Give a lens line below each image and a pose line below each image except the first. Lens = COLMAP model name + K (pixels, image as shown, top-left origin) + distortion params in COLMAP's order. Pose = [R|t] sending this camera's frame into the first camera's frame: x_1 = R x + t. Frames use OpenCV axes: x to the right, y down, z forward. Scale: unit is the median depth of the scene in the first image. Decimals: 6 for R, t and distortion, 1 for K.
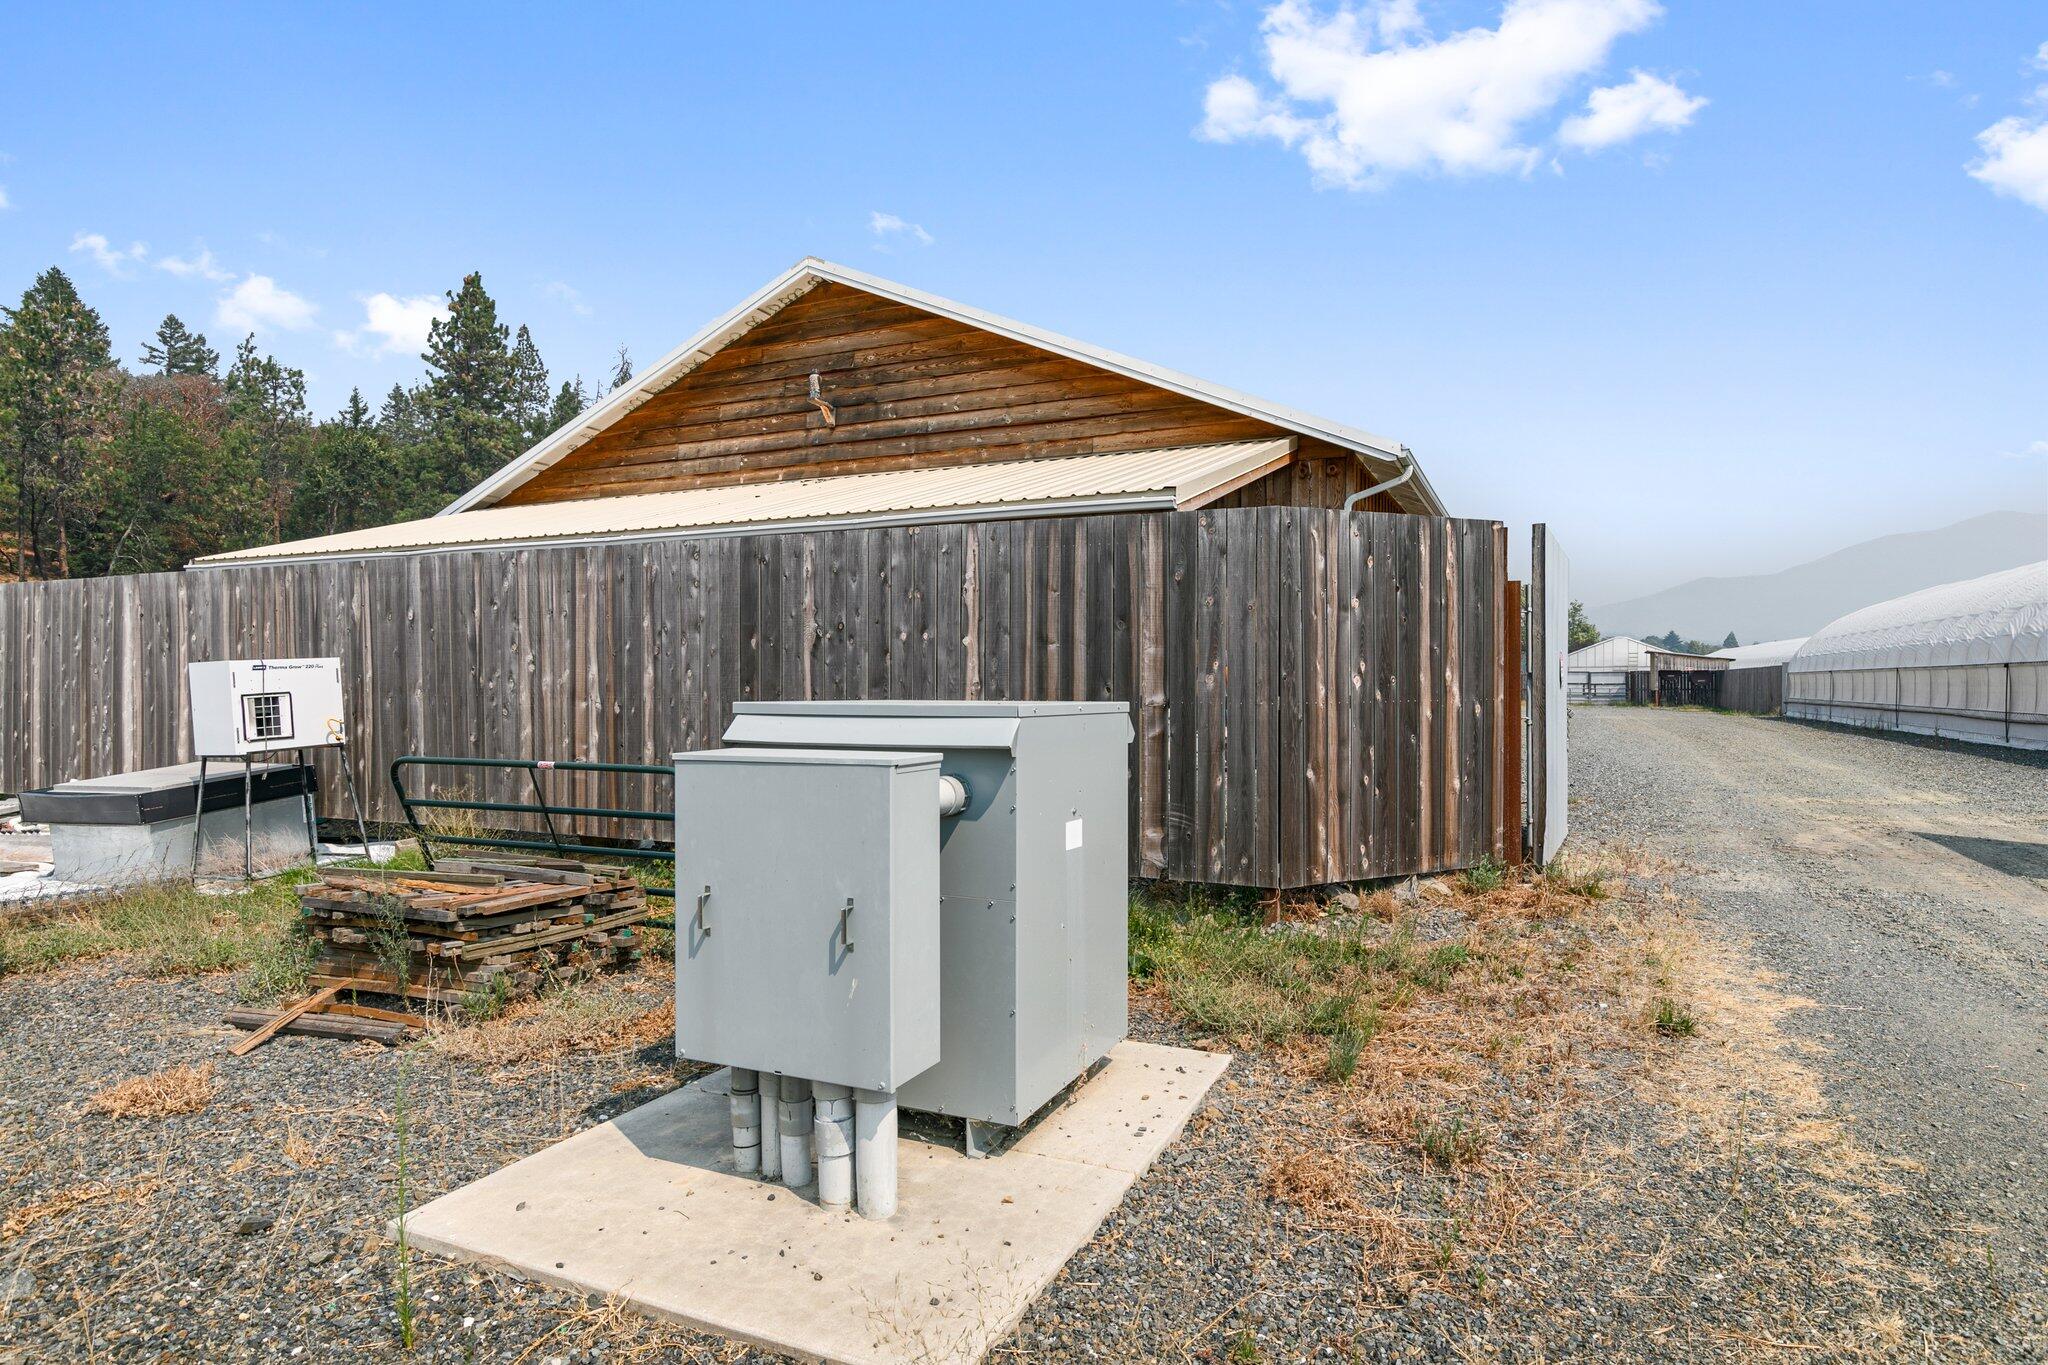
lens RADIAL K [[1104.1, 0, 1035.3], [0, 1104.1, 691.8], [0, 0, 1]] dist [0.000181, 0.000522]
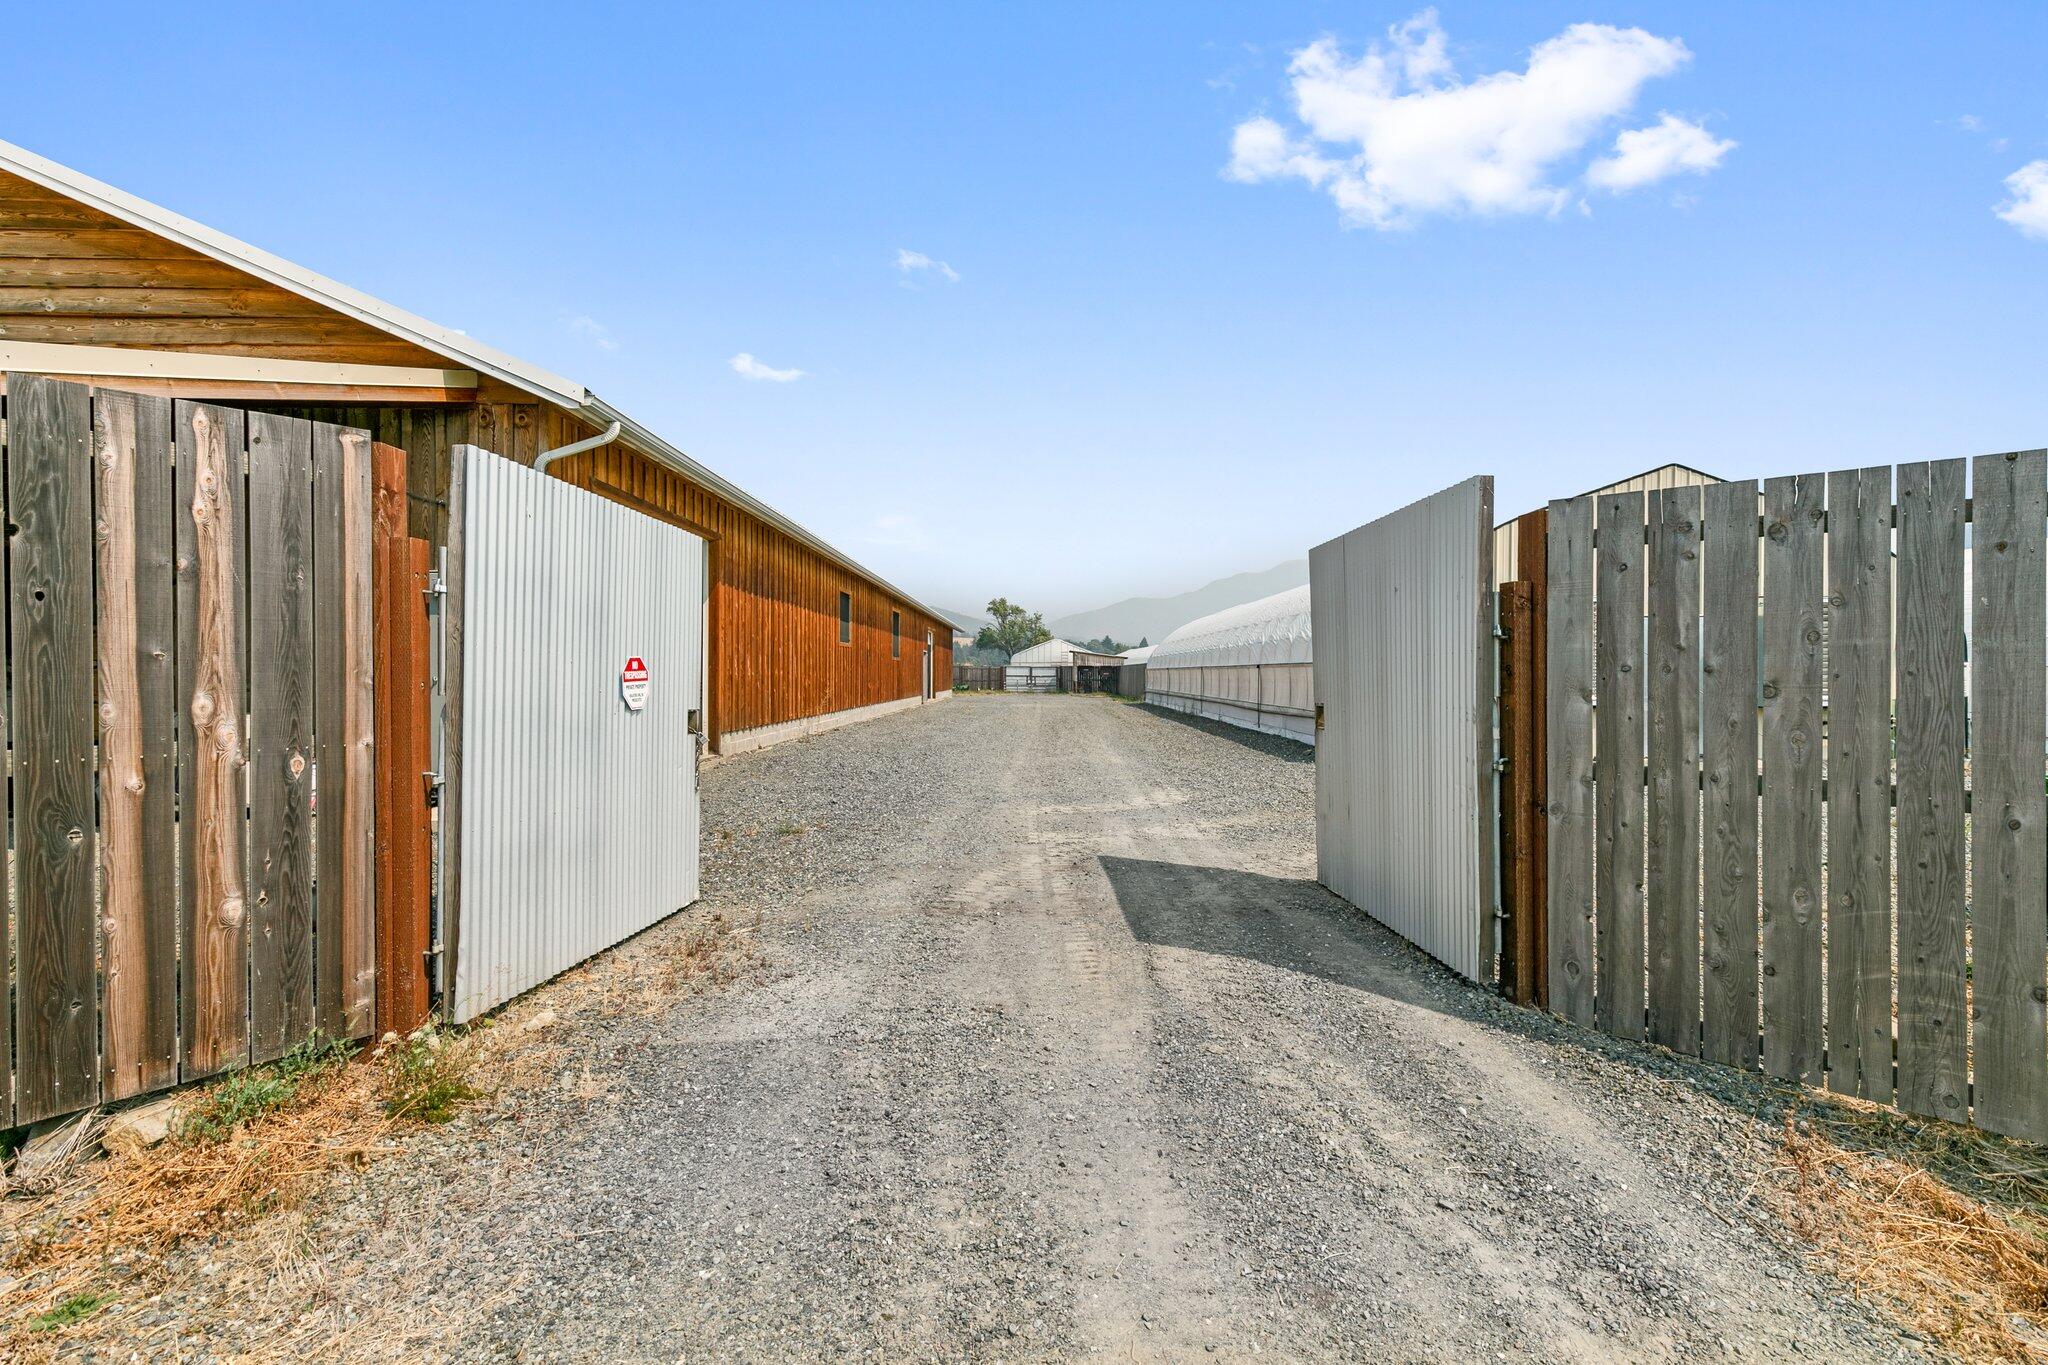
lens RADIAL K [[926.1, 0, 1031.8], [0, 926.1, 672.5], [0, 0, 1]] dist [0.006070, -0.000294]
pose [[0.904318, -0.000261, 0.426860, 0.236373], [0.004333, 0.999954, -0.008569, -0.010744], [-0.426838, 0.009599, 0.904277, 0.188977]]
